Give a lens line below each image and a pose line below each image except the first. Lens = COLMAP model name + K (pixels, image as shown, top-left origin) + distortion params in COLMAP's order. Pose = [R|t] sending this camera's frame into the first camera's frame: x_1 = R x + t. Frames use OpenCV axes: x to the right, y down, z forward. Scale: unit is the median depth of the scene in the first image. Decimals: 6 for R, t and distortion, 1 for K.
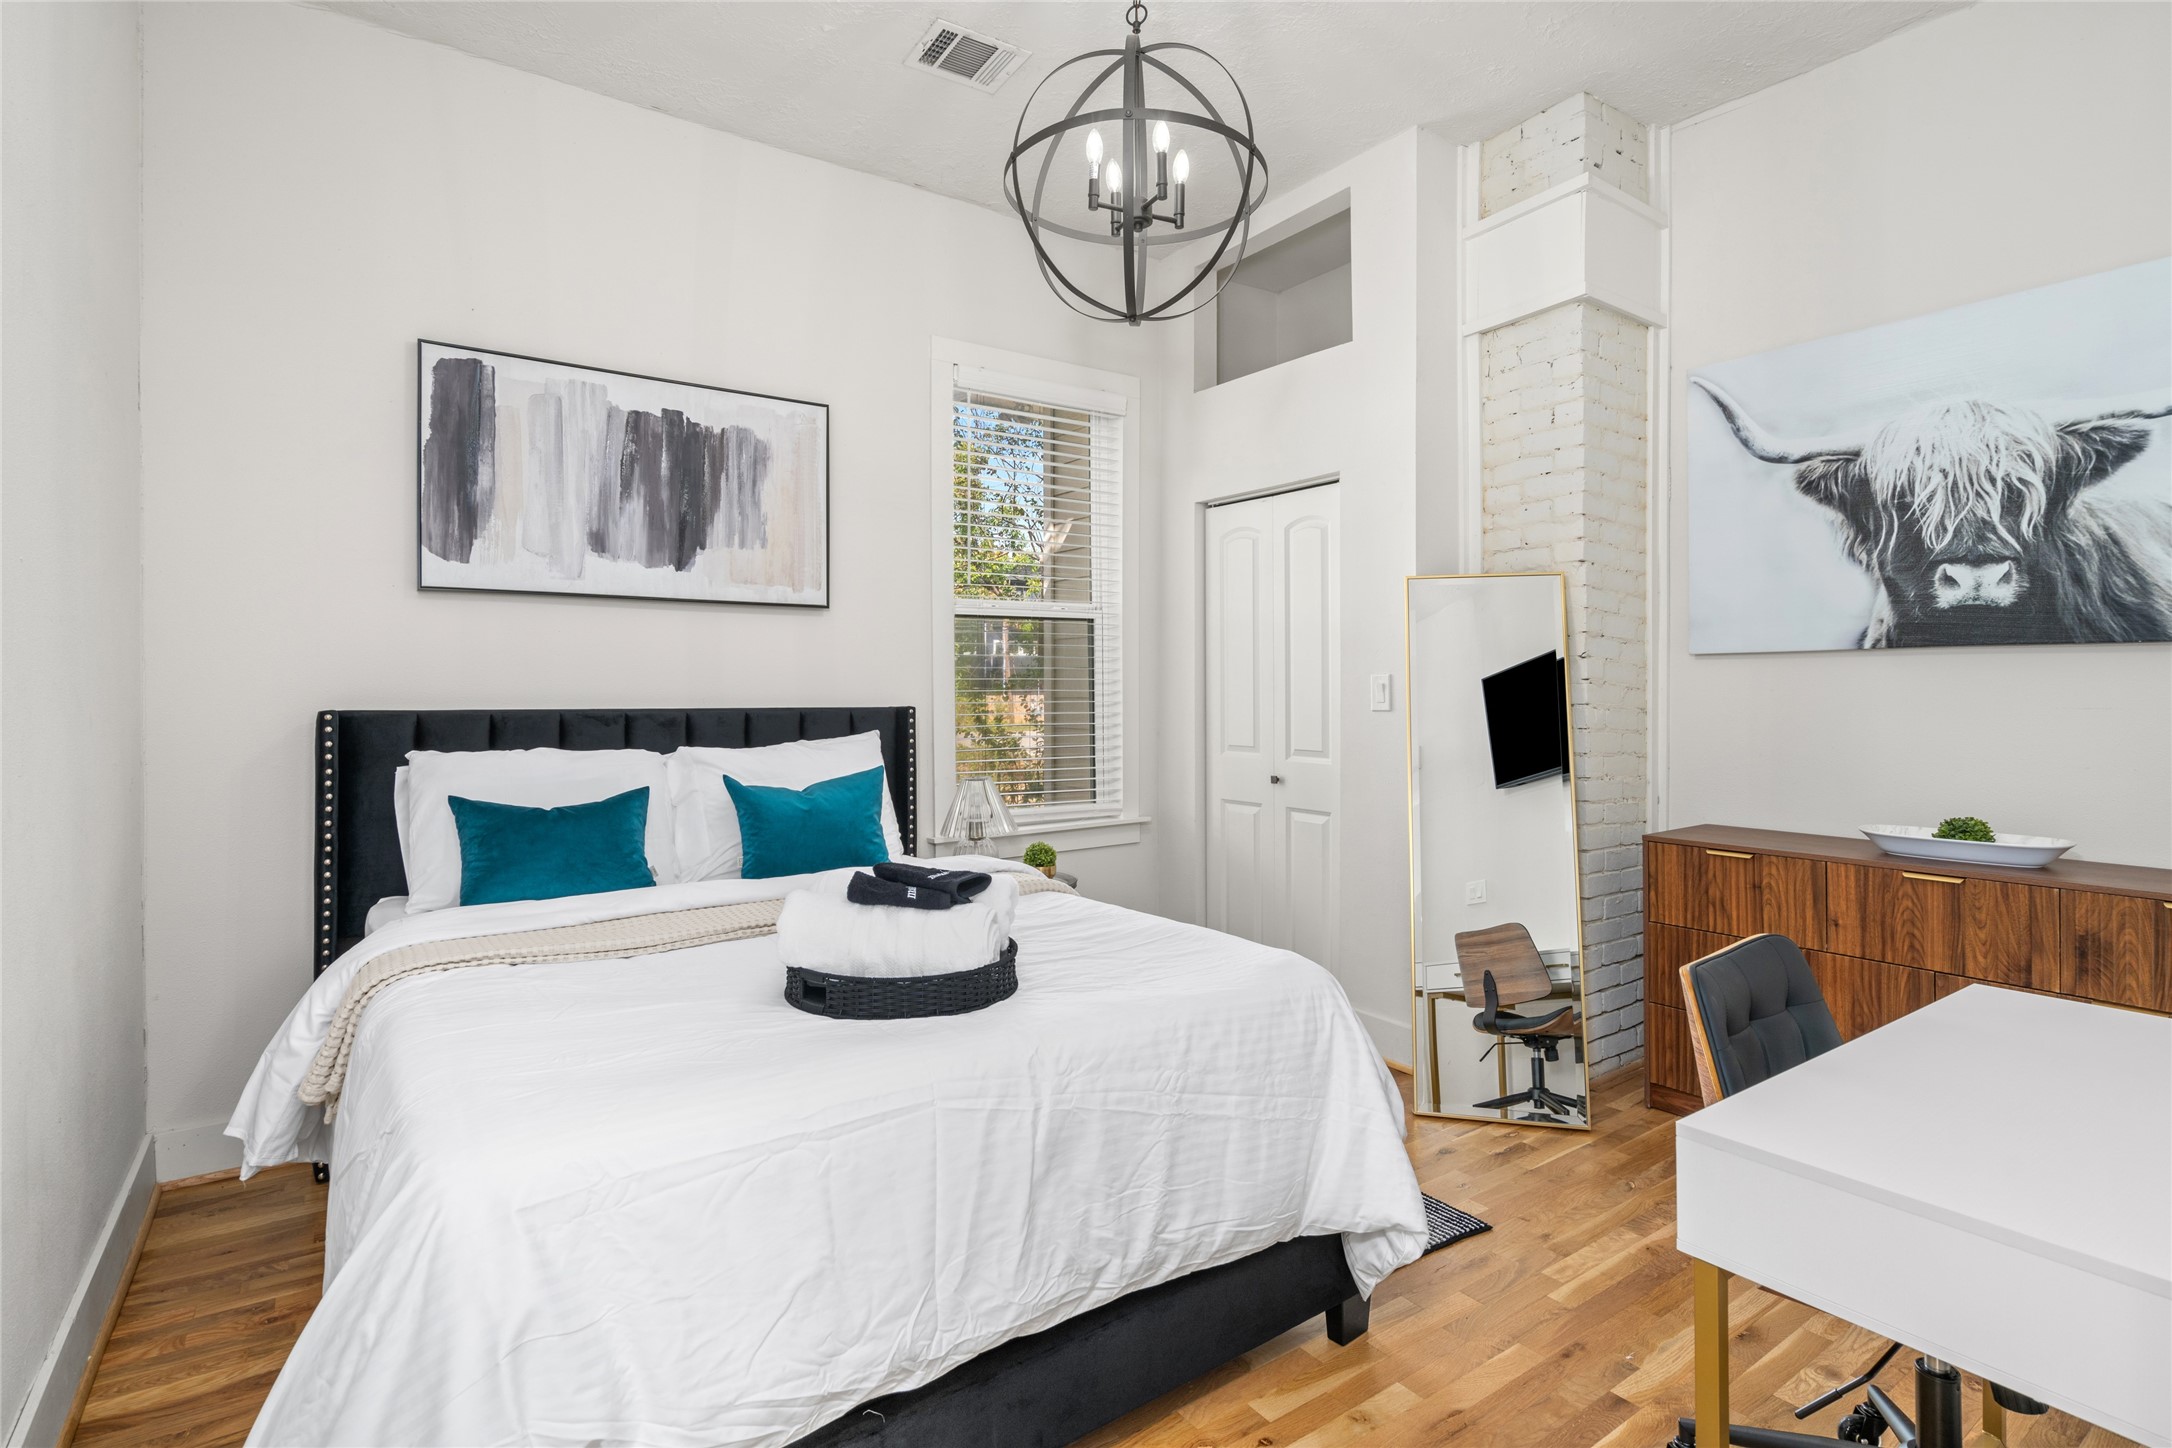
lens RADIAL K [[1088.1, 0, 1084.8], [0, 1088.1, 715.0], [0, 0, 1]] dist [-0.002210, 0.006235]
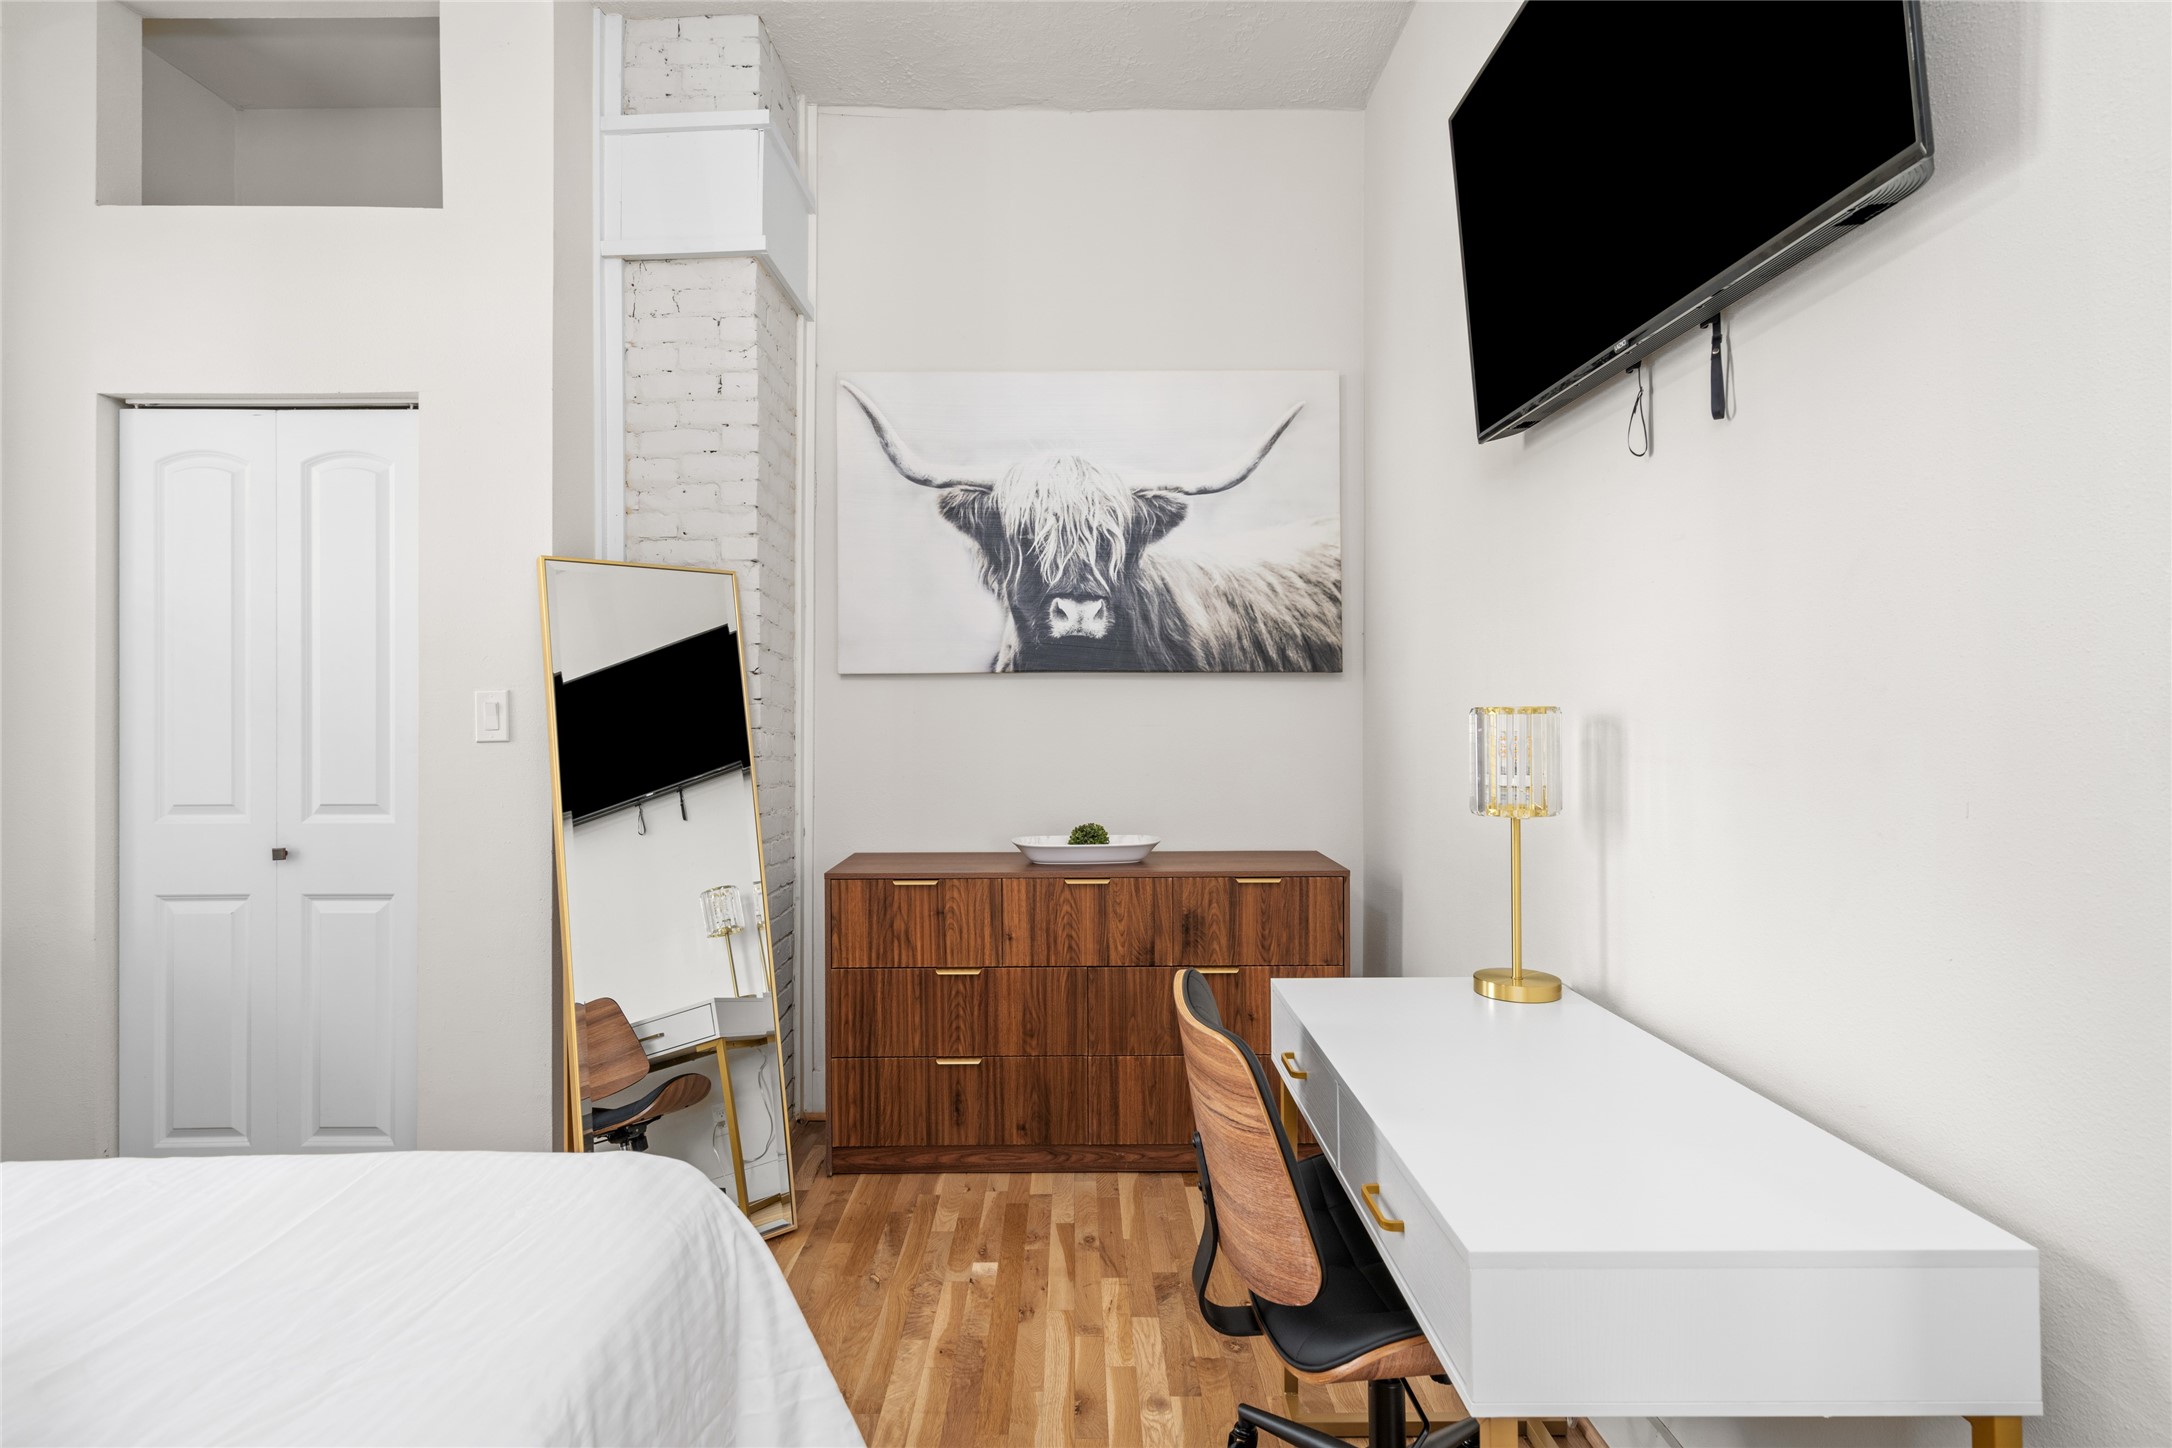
lens RADIAL K [[1088.1, 0, 1084.8], [0, 1088.1, 715.0], [0, 0, 1]] dist [-0.002210, 0.006235]
pose [[0.571870, -0.002708, 0.820340, -0.107090], [0.024138, 0.999617, -0.013527, -0.002834], [-0.819989, 0.027537, 0.571717, 0.331525]]
